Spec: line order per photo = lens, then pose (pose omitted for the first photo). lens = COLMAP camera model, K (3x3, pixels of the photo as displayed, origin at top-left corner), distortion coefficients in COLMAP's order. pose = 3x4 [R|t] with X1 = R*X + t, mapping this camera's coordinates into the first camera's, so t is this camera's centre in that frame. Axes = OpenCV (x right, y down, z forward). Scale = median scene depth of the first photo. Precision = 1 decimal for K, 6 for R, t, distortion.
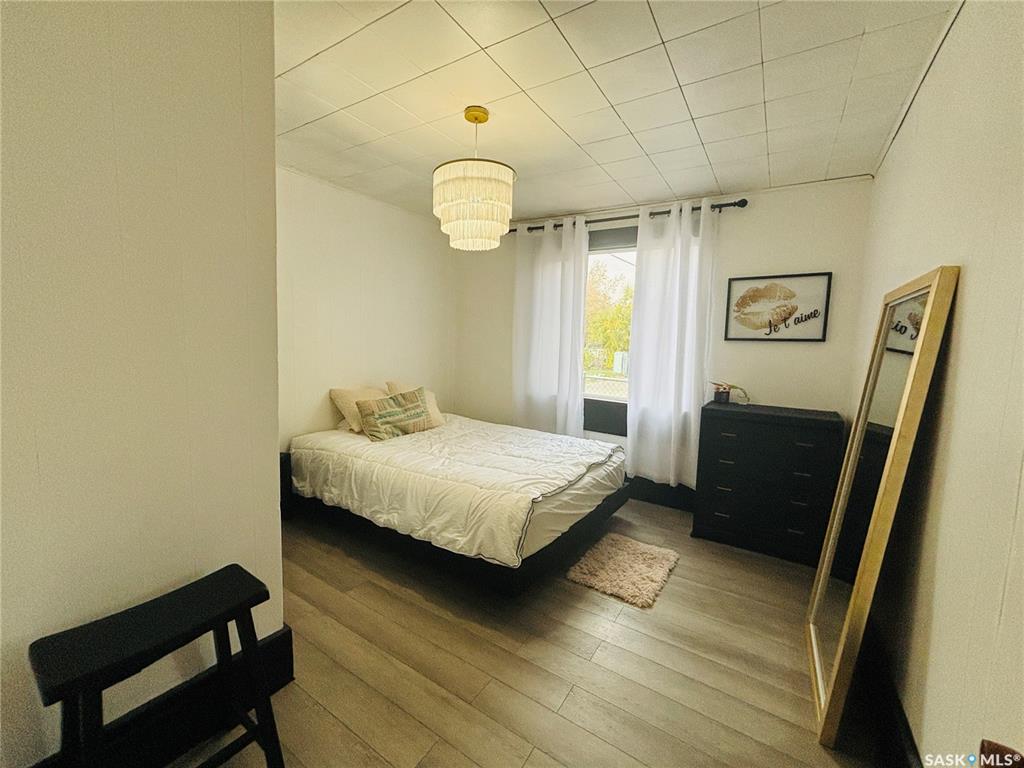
lens RADIAL K [[414.0, 0, 513.4], [0, 414.0, 383.8], [0, 0, 1]] dist [0.001517, 0.000240]
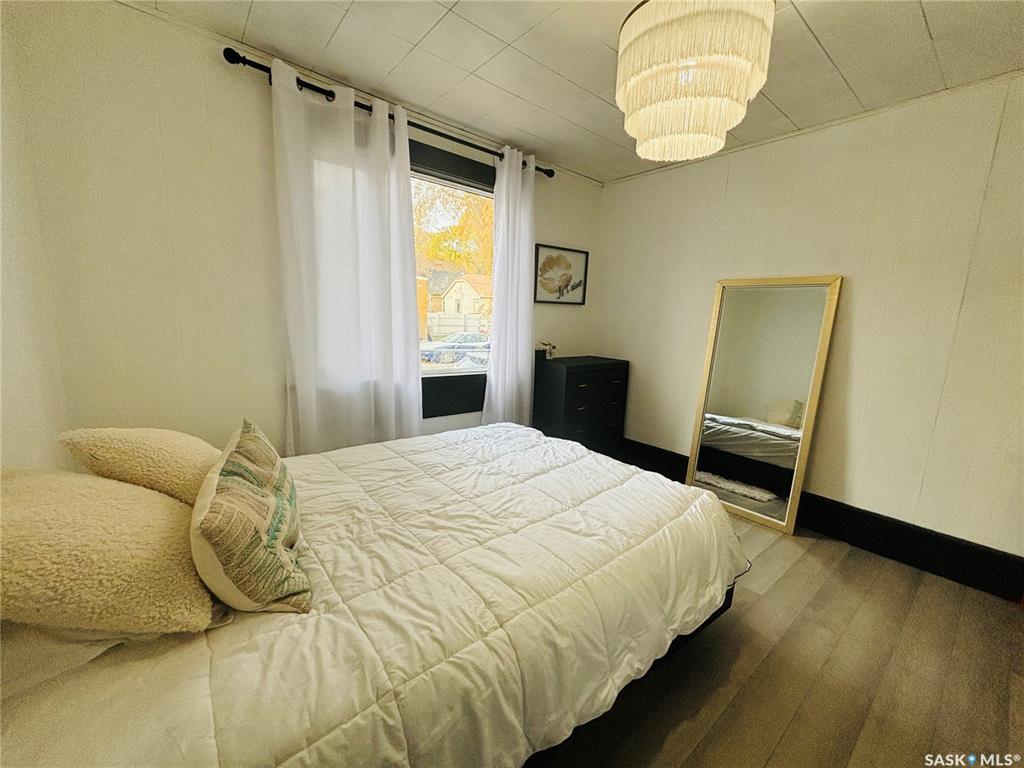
lens RADIAL K [[414.0, 0, 511.7], [0, 414.0, 384.3], [0, 0, 1]] dist [0.001517, 0.000240]
pose [[0.323248, -0.187326, 0.927588, -0.566391], [0.056185, 0.982281, 0.178792, -0.094898], [-0.944645, -0.005677, 0.328046, 0.726870]]
